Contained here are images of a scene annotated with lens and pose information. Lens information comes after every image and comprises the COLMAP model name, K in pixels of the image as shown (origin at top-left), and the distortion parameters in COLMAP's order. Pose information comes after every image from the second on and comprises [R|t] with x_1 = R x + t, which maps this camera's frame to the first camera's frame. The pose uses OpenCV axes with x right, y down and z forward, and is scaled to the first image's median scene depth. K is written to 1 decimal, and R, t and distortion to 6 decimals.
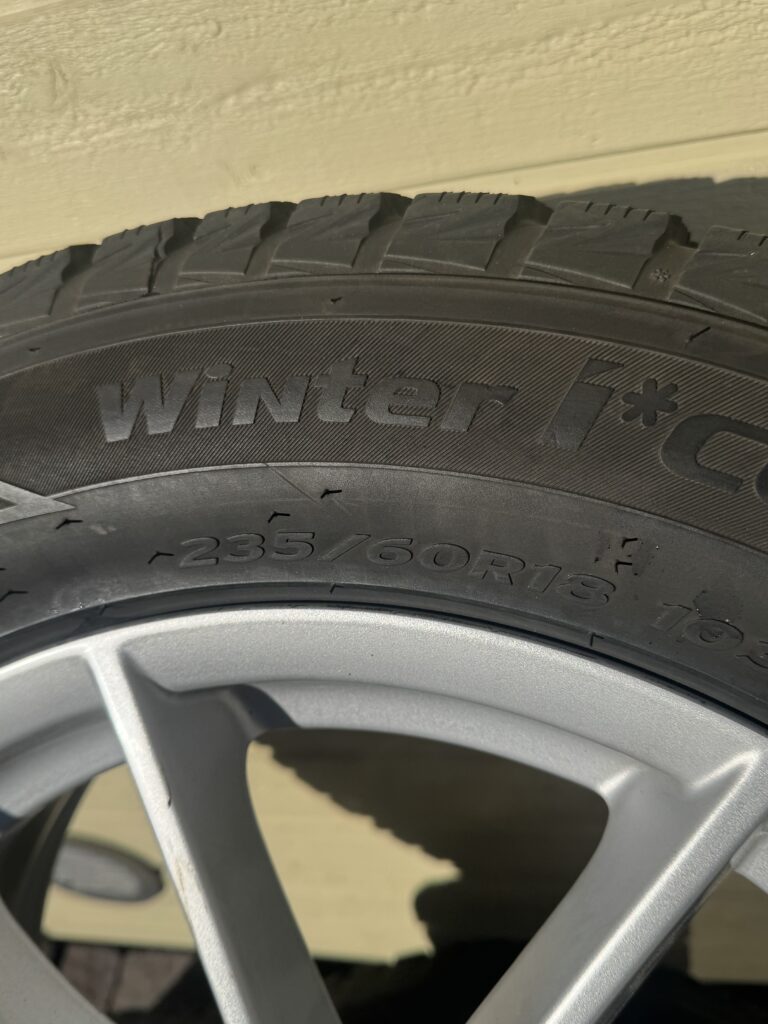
lens RADIAL K [[874.6, 0, 384.0], [0, 874.6, 512.0], [0, 0, 1]] dist [0.068550, -0.130085]
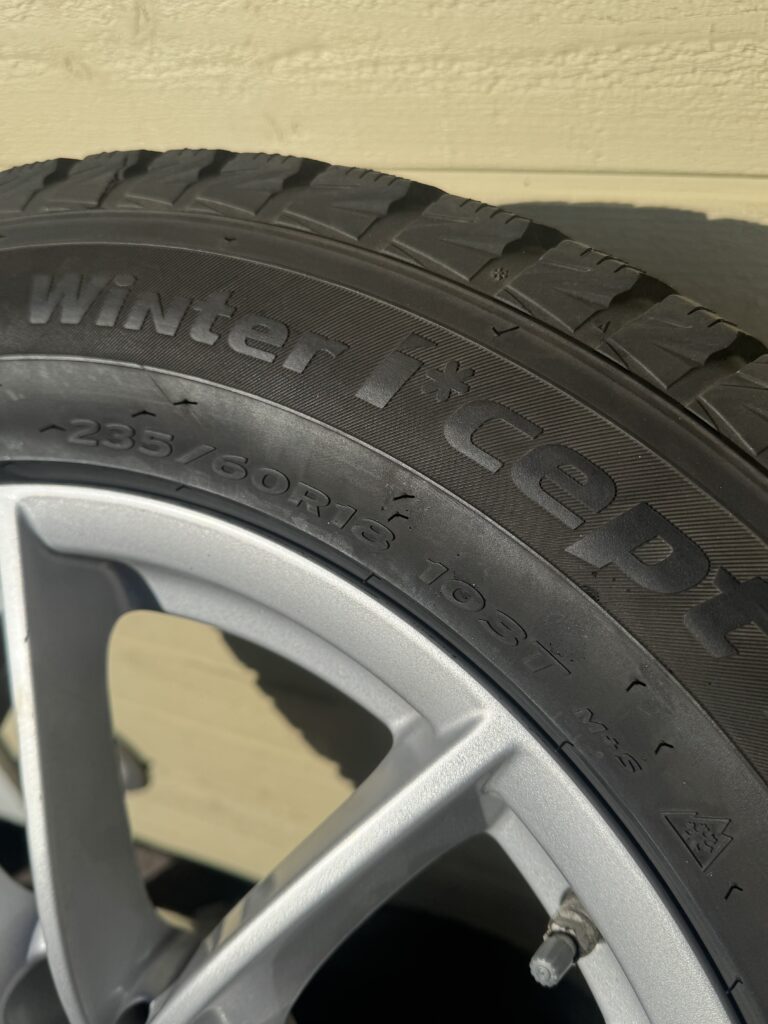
lens RADIAL K [[874.6, 0, 384.0], [0, 874.6, 512.0], [0, 0, 1]] dist [0.068550, -0.130085]
pose [[0.965536, 0.231316, -0.119302, 0.227230], [-0.229224, 0.972875, 0.031162, 0.014180], [0.123274, -0.002741, 0.992369, -0.075648]]
